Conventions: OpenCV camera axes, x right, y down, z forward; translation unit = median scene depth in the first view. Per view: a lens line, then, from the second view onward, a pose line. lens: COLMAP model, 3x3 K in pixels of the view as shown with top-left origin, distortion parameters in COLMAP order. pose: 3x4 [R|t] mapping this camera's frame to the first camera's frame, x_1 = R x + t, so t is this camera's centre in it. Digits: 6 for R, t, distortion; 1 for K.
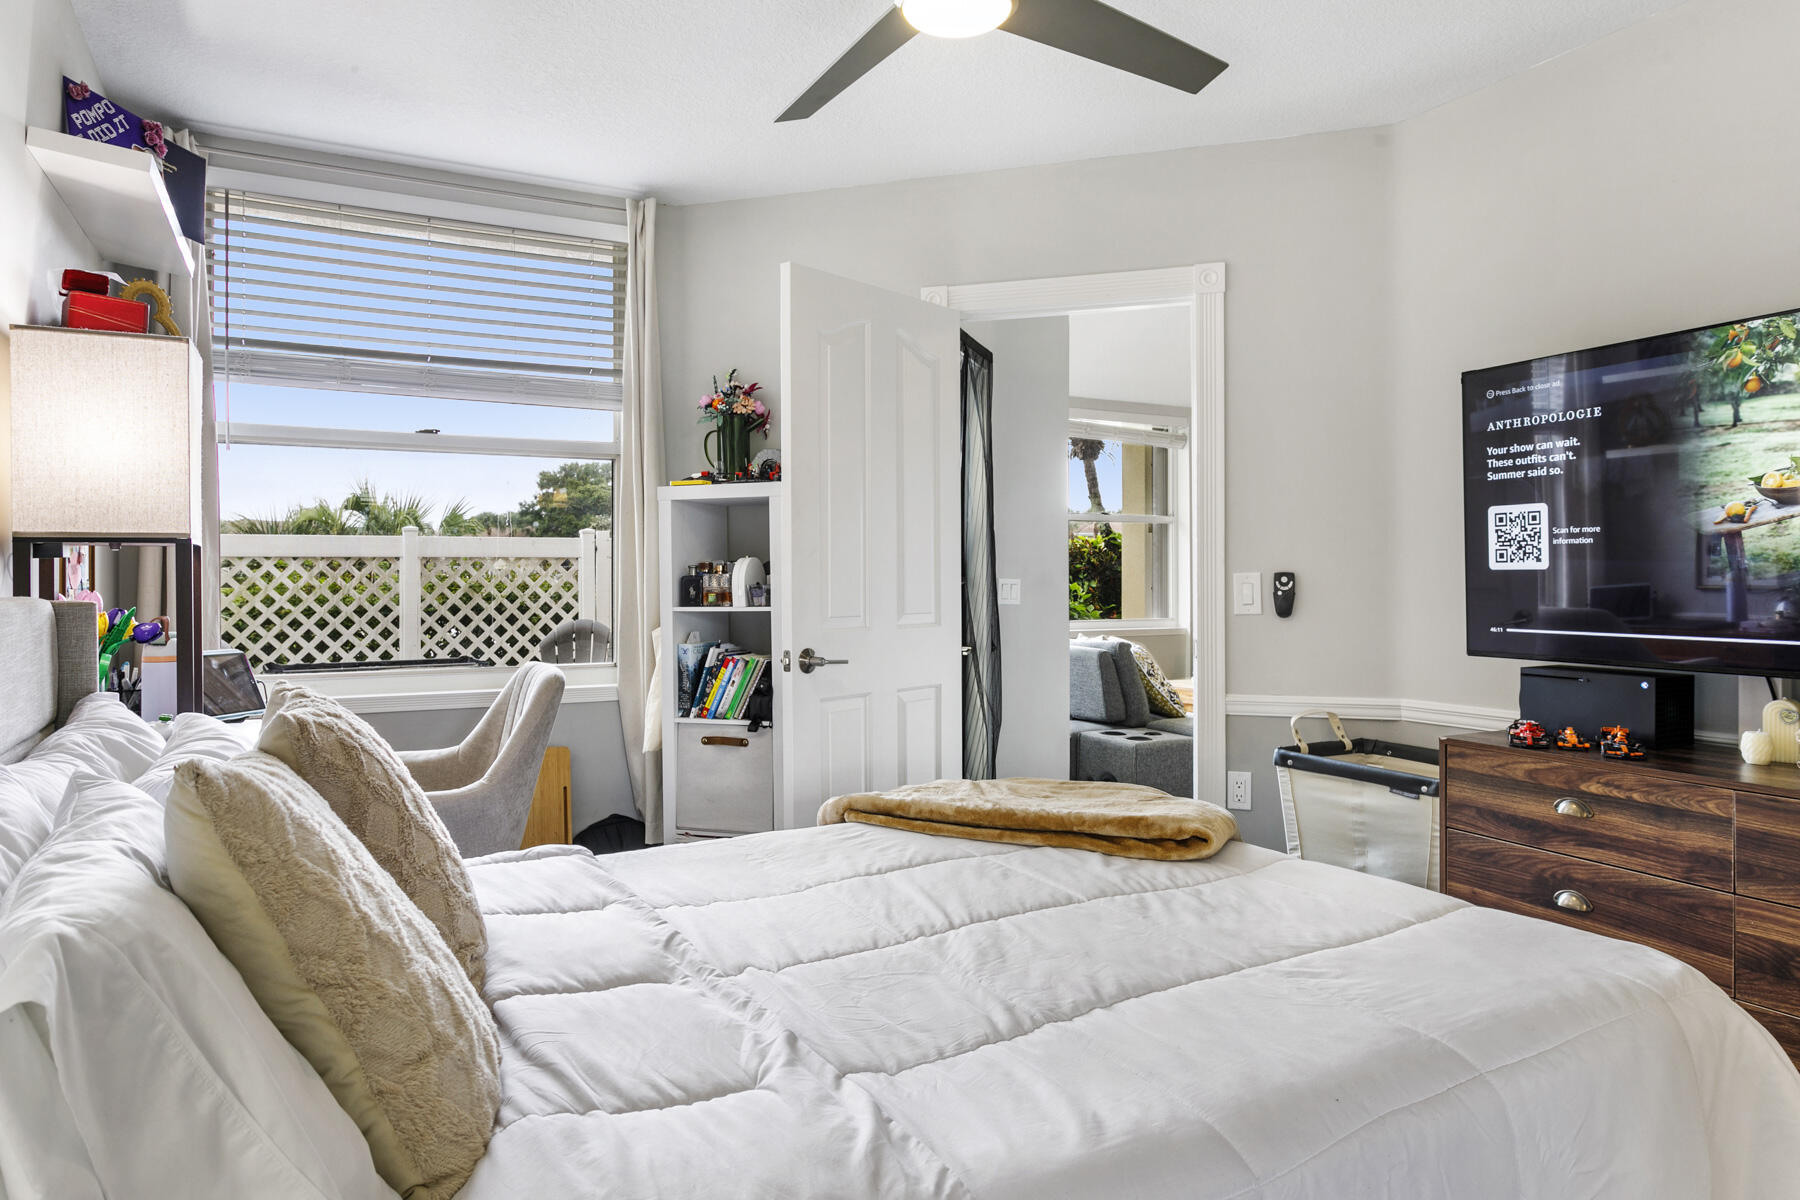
lens RADIAL K [[1129.3, 0, 899.8], [0, 1129.3, 599.7], [0, 0, 1]] dist [-0.006490, -0.000946]
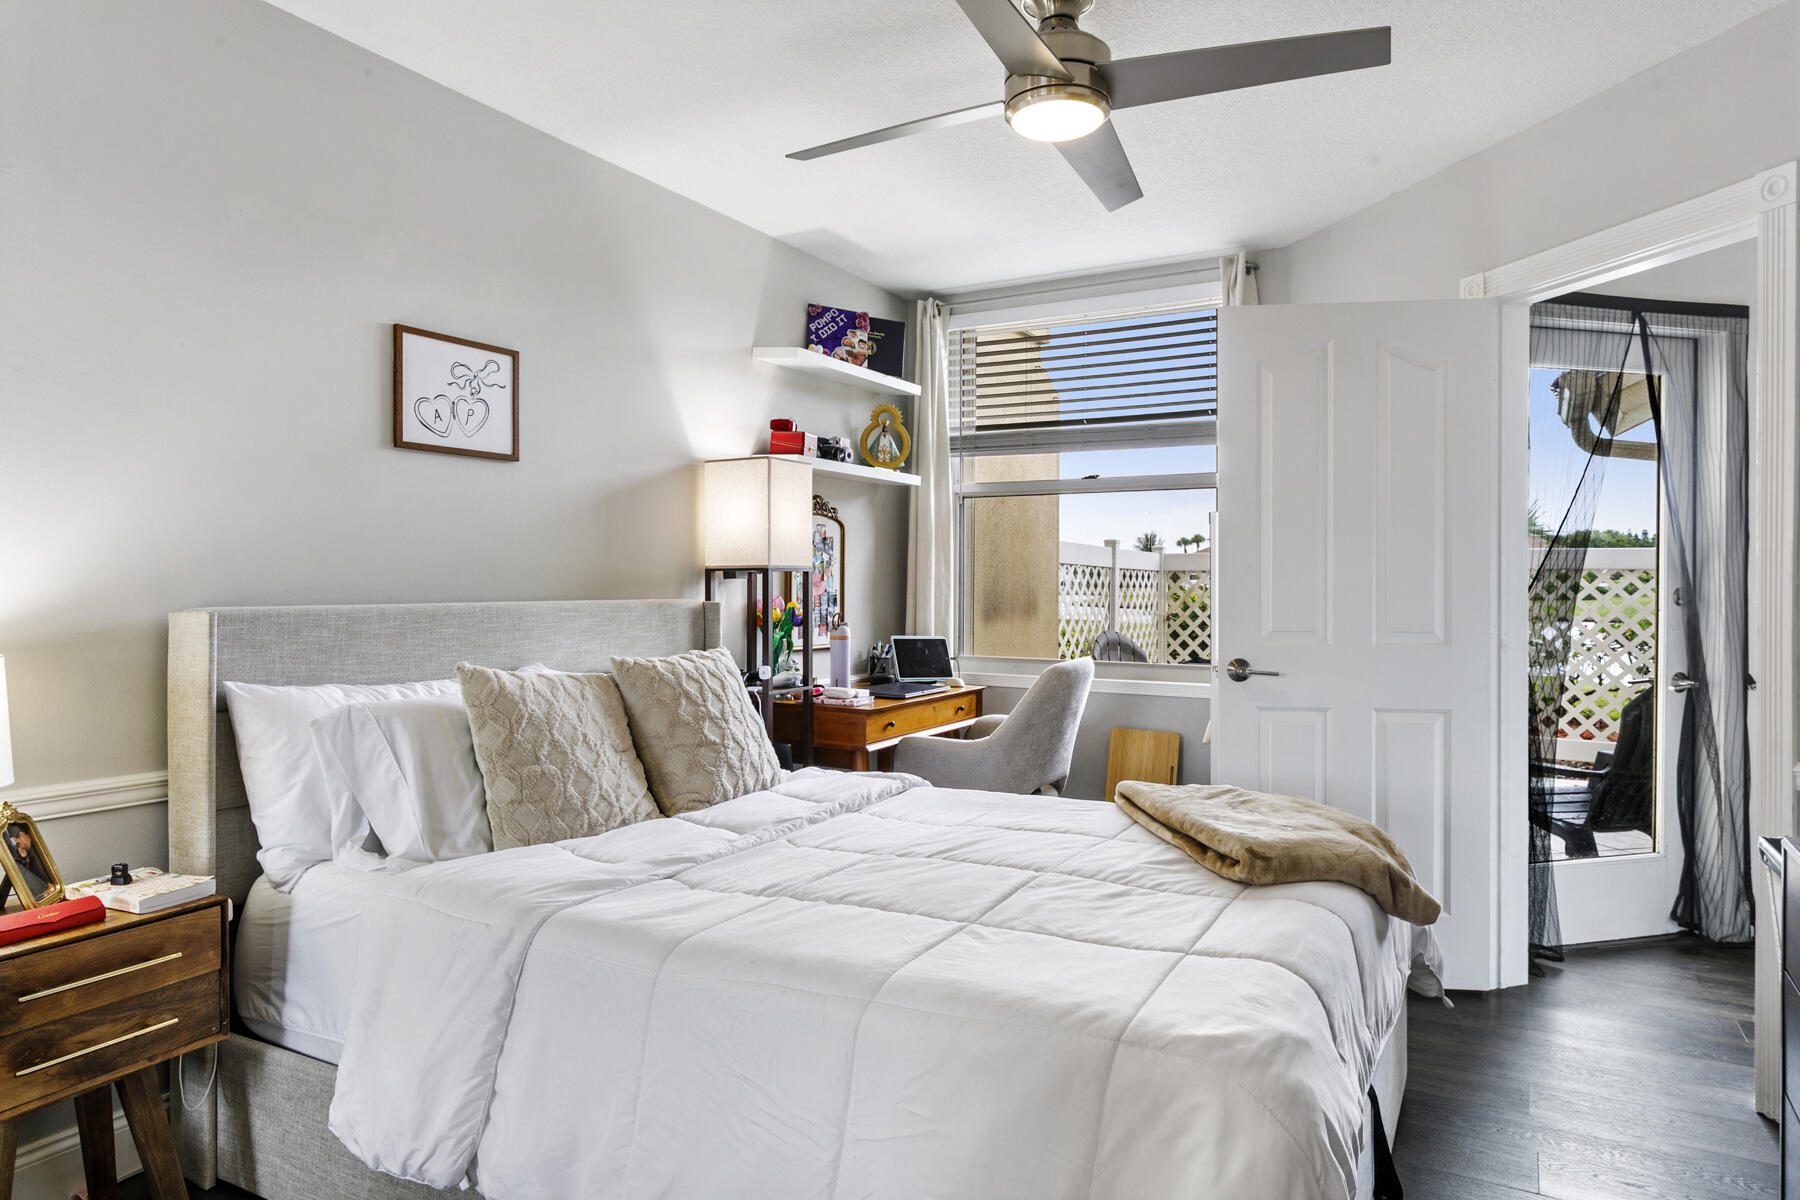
lens RADIAL K [[1129.3, 0, 902.7], [0, 1129.3, 601.7], [0, 0, 1]] dist [-0.006490, -0.000946]
pose [[0.528388, 0.016033, -0.848852, 0.807466], [-0.023313, 0.999719, 0.004370, -0.010390], [0.848683, 0.017481, 0.528613, 0.191135]]
